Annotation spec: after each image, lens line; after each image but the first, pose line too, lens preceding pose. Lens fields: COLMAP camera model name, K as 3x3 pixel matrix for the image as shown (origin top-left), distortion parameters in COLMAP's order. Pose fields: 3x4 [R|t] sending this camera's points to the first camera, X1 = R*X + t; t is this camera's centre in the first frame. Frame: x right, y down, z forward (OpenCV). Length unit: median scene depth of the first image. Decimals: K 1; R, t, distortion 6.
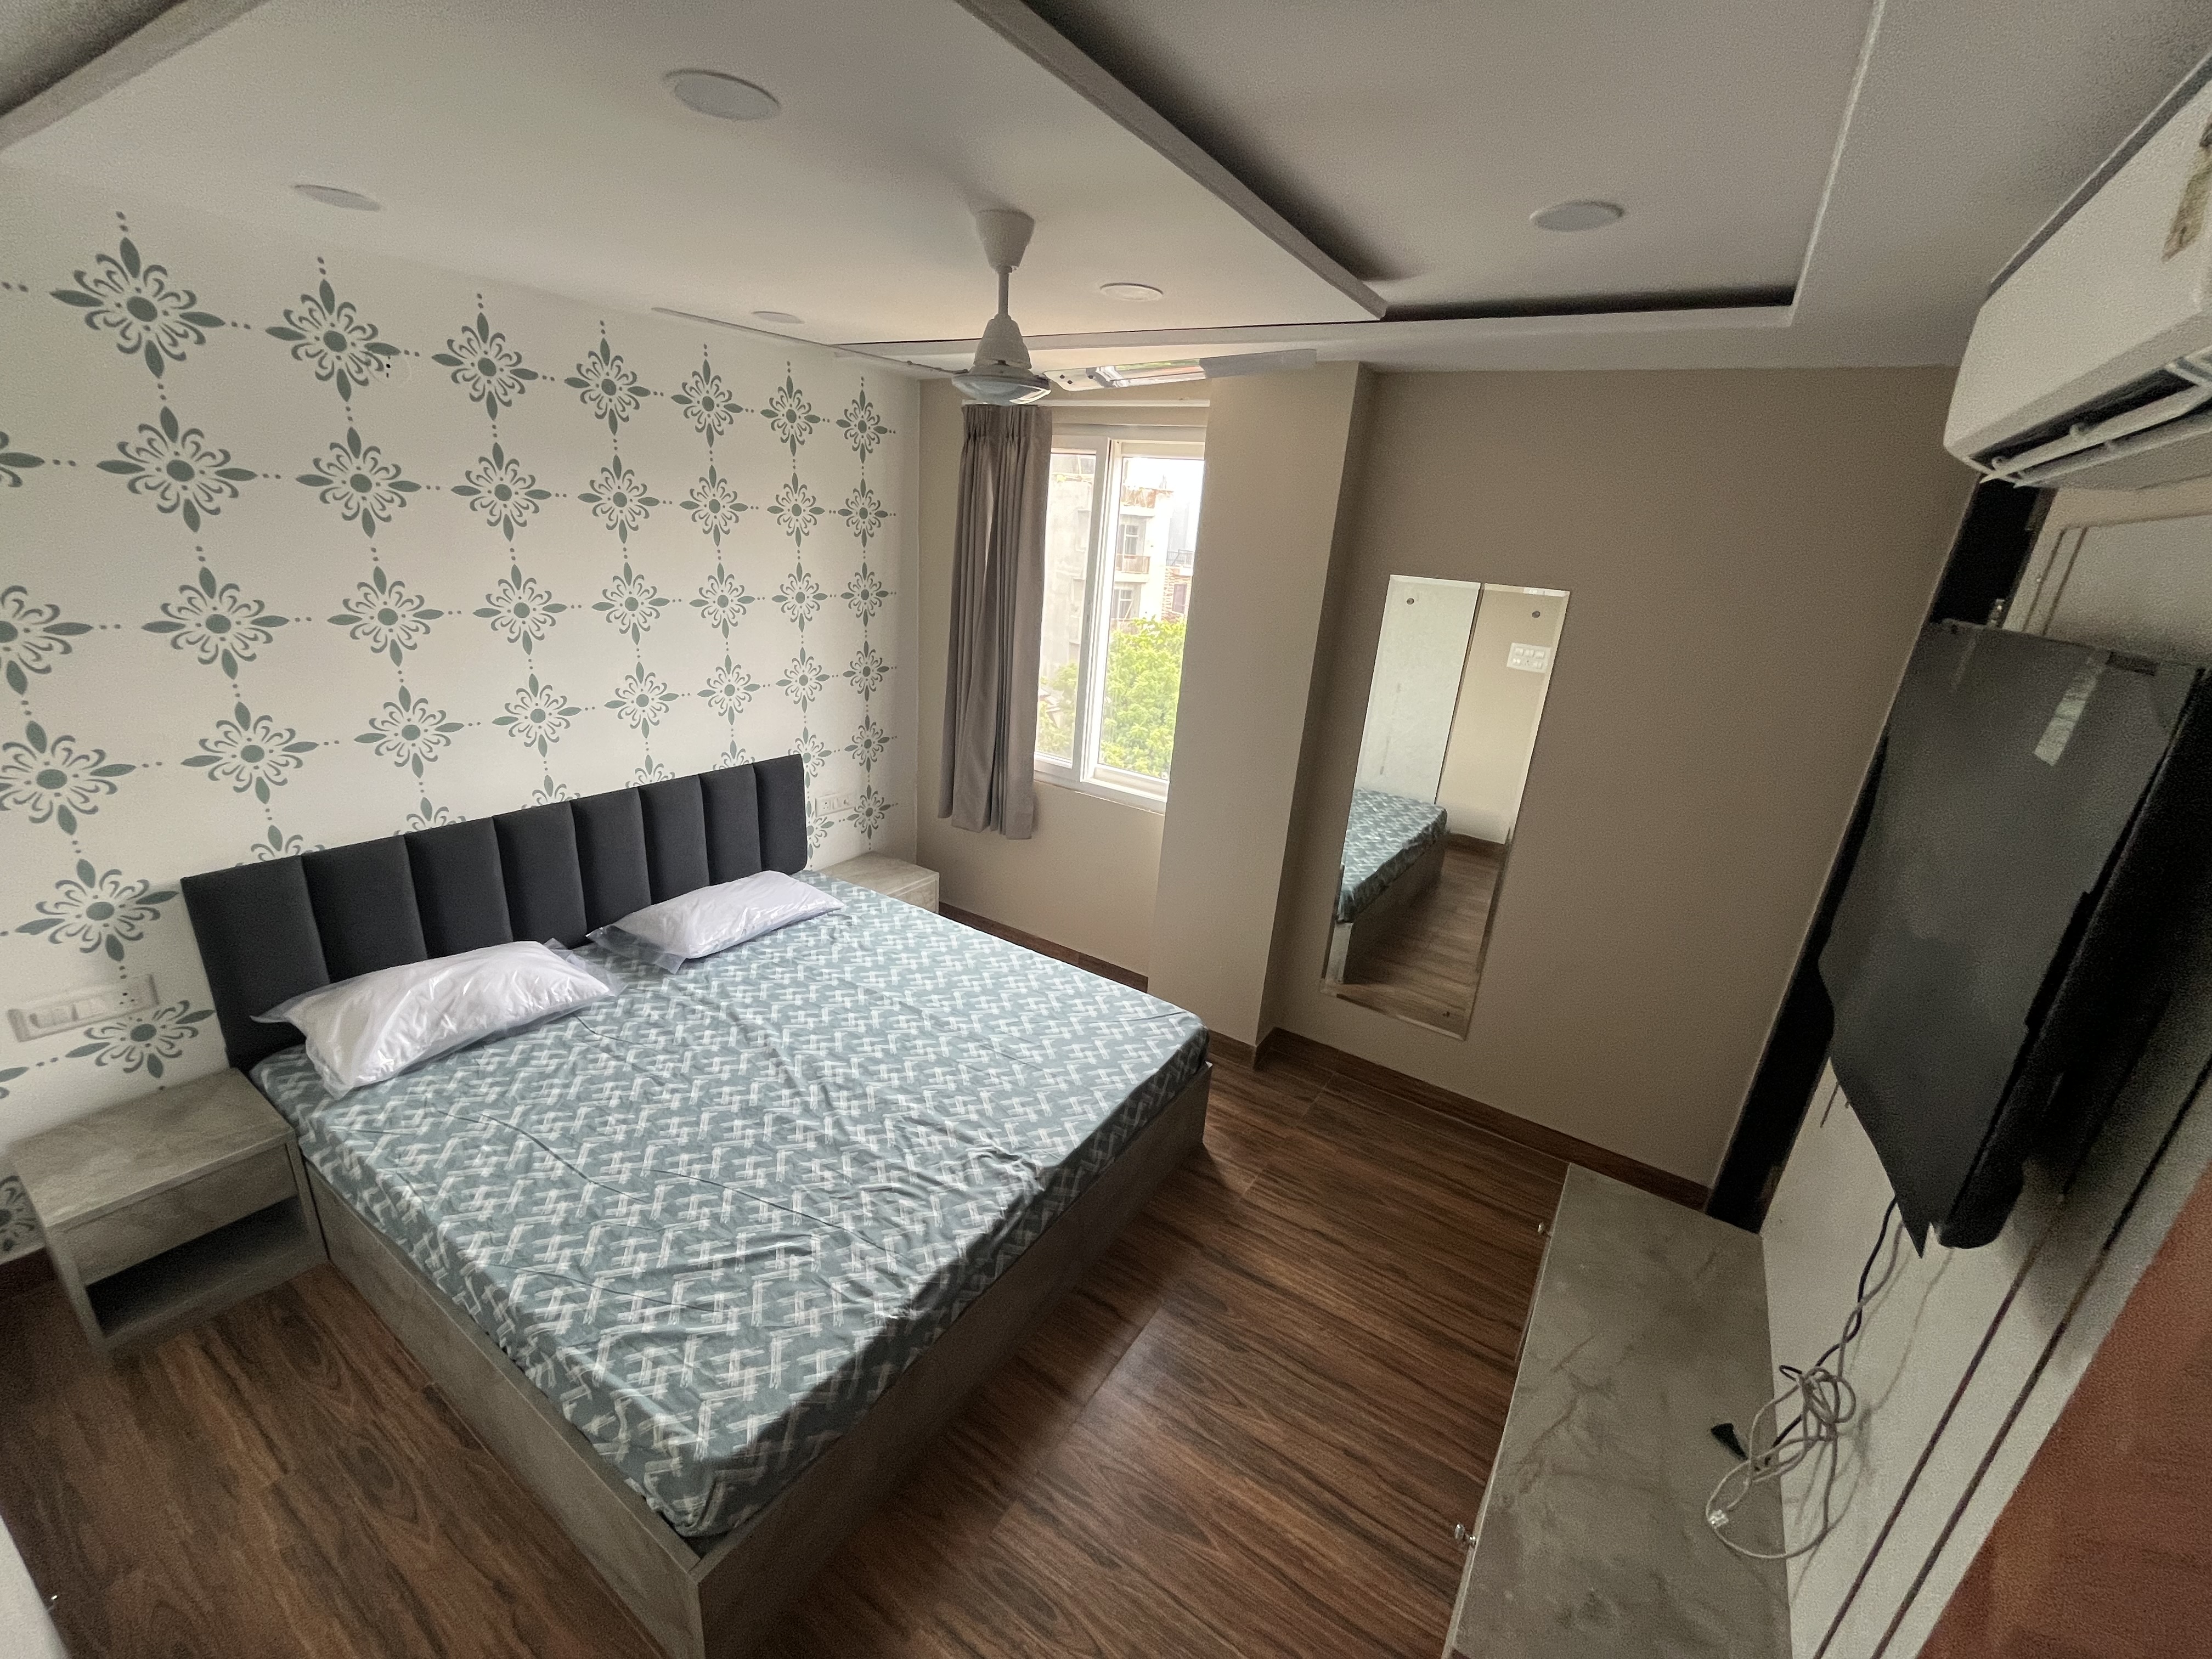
lens RADIAL K [[895.0, 0, 1107.5], [0, 895.0, 831.4], [0, 0, 1]] dist [-0.002241, -0.000126]
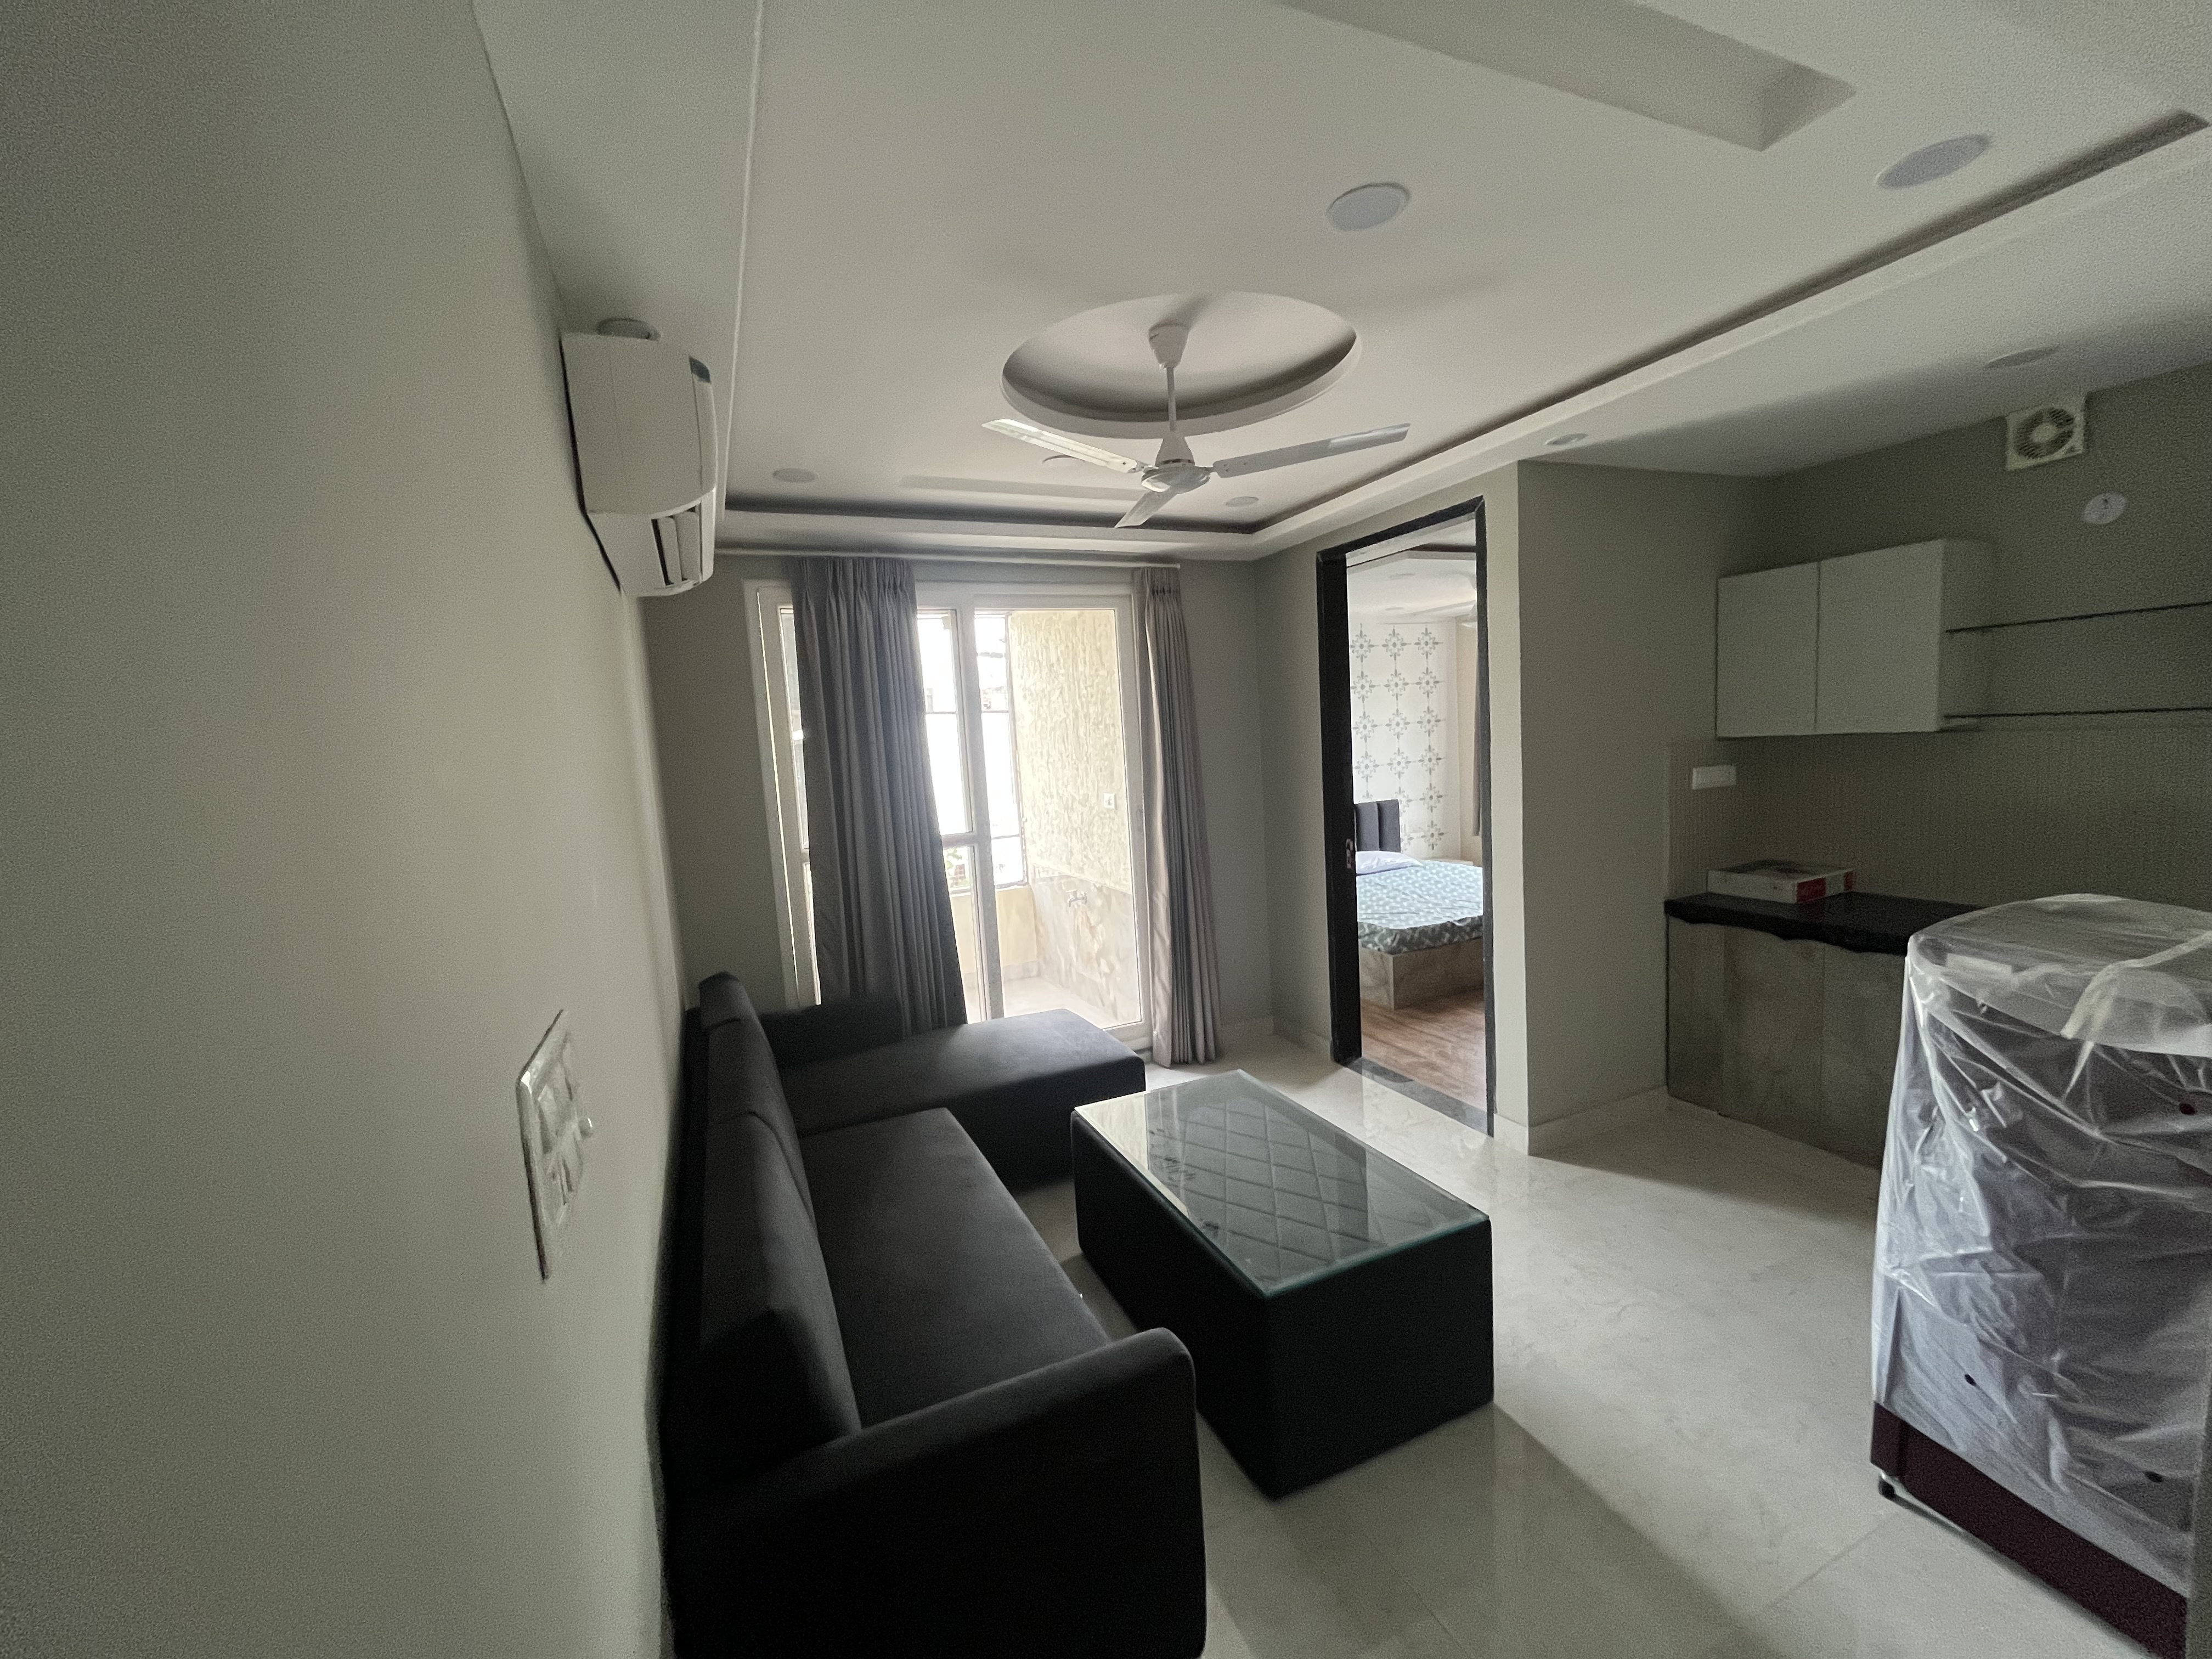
lens RADIAL K [[895.0, 0, 1105.4], [0, 895.0, 827.7], [0, 0, 1]] dist [-0.002241, -0.000126]
pose [[0.828388, -0.069521, -0.555824, 0.234861], [-0.058317, 0.976173, -0.209012, 0.445422], [0.557111, 0.205557, 0.804595, -1.005573]]
